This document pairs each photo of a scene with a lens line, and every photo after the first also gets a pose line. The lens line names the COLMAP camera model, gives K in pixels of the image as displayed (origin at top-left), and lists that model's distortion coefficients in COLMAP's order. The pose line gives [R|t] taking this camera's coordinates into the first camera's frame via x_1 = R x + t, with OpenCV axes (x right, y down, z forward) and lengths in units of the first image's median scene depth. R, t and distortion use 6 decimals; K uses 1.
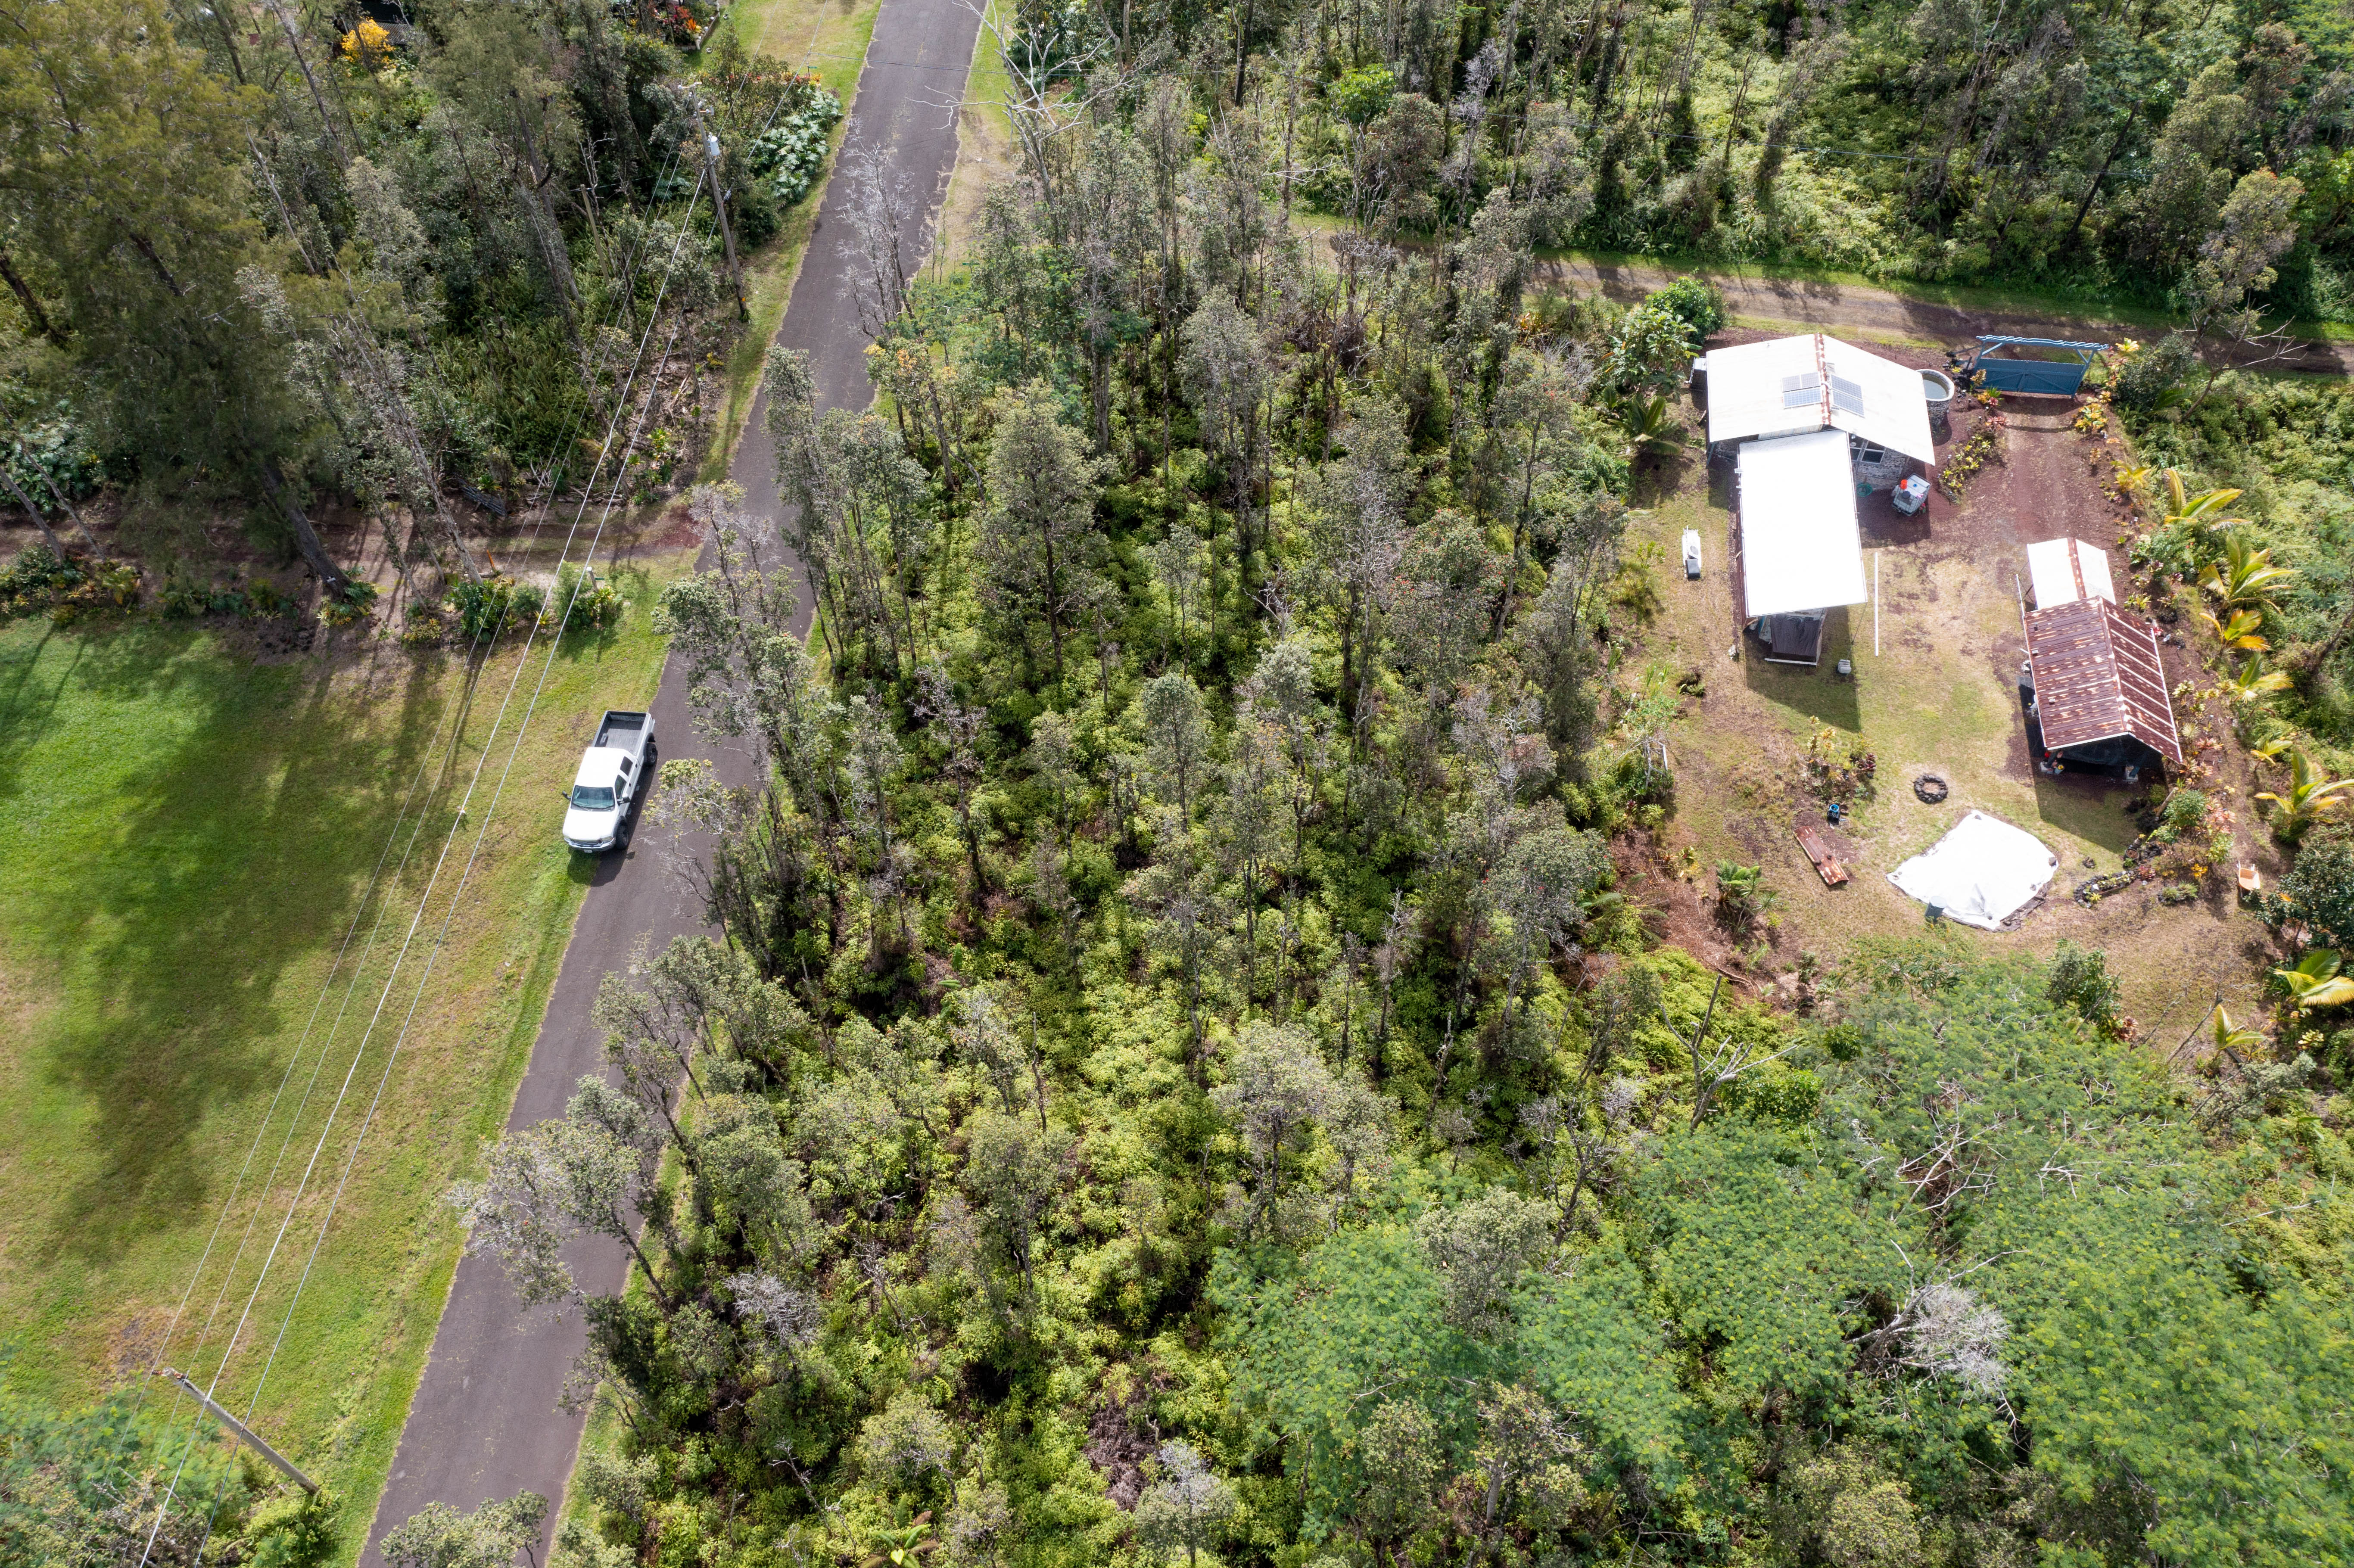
lens RADIAL K [[1868.5, 0, 1175.4], [0, 1868.5, 773.6], [0, 0, 1]] dist [-0.002321, 0.005552]
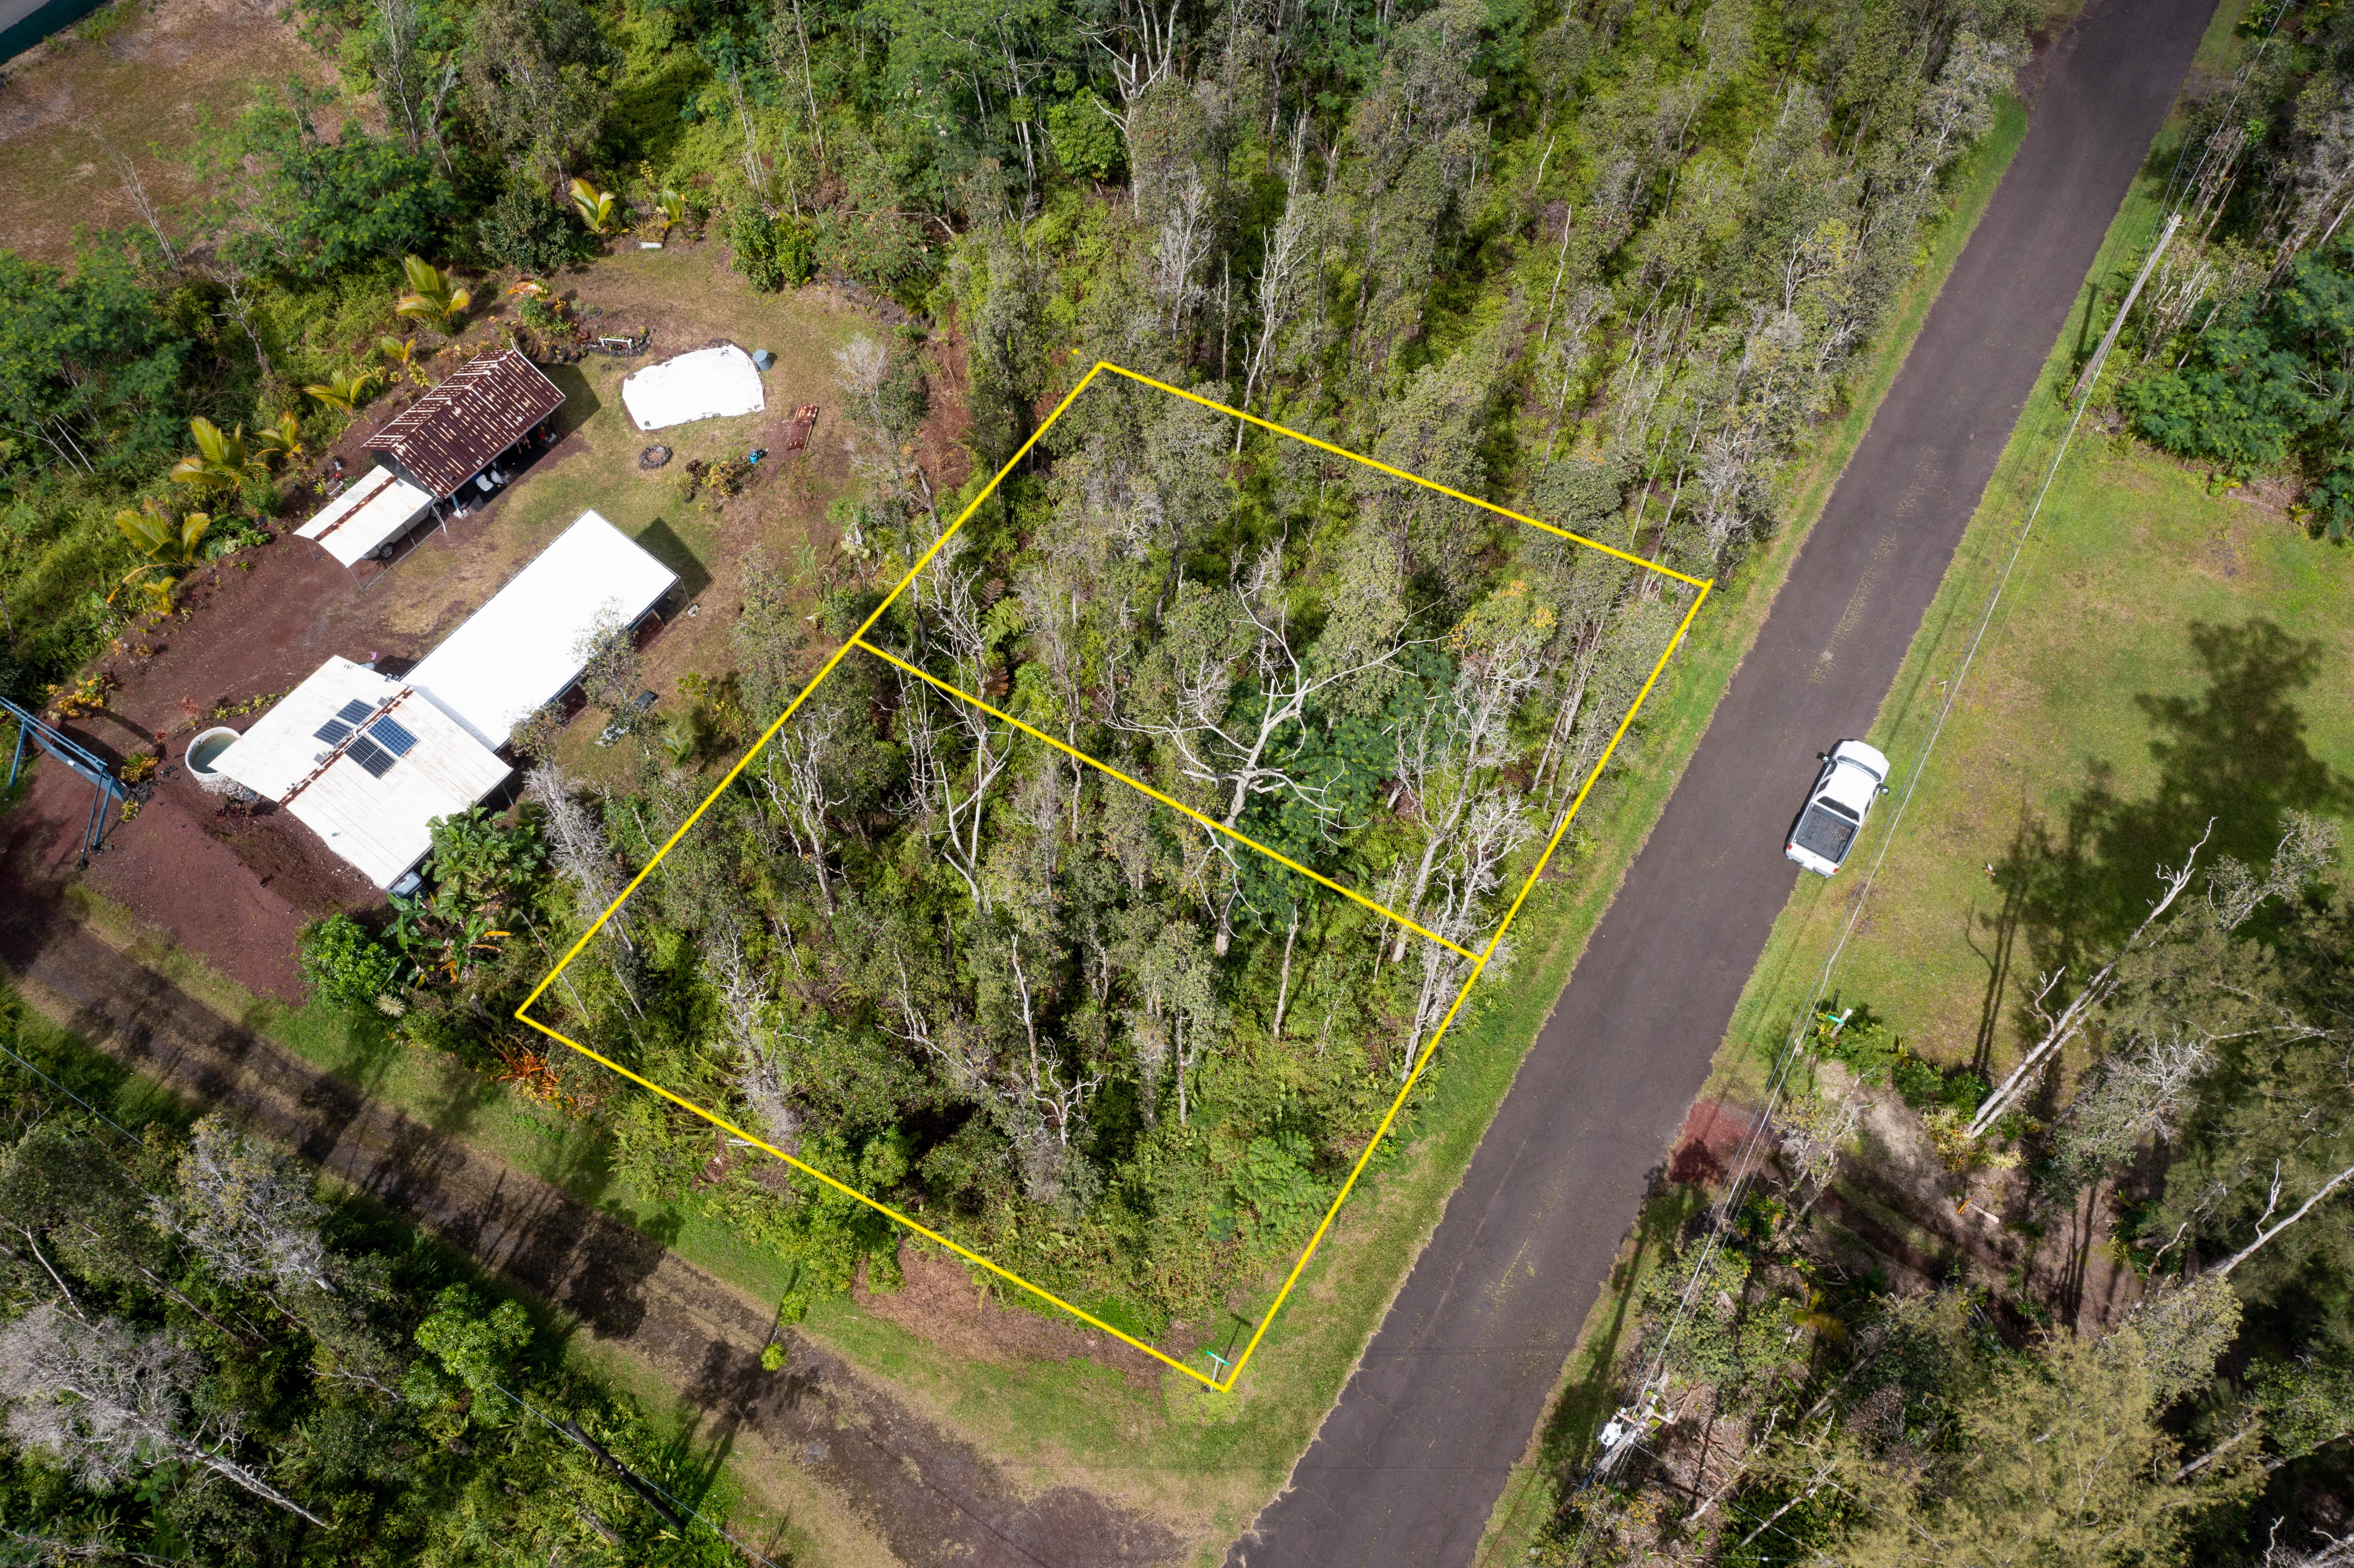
lens RADIAL K [[1868.5, 0, 1175.4], [0, 1868.5, 773.6], [0, 0, 1]] dist [-0.002321, 0.005552]
pose [[-0.902704, -0.354872, 0.243291, -0.203909], [0.339207, -0.239108, 0.909817, -0.908964], [-0.264695, 0.903821, 0.336219, 0.688387]]
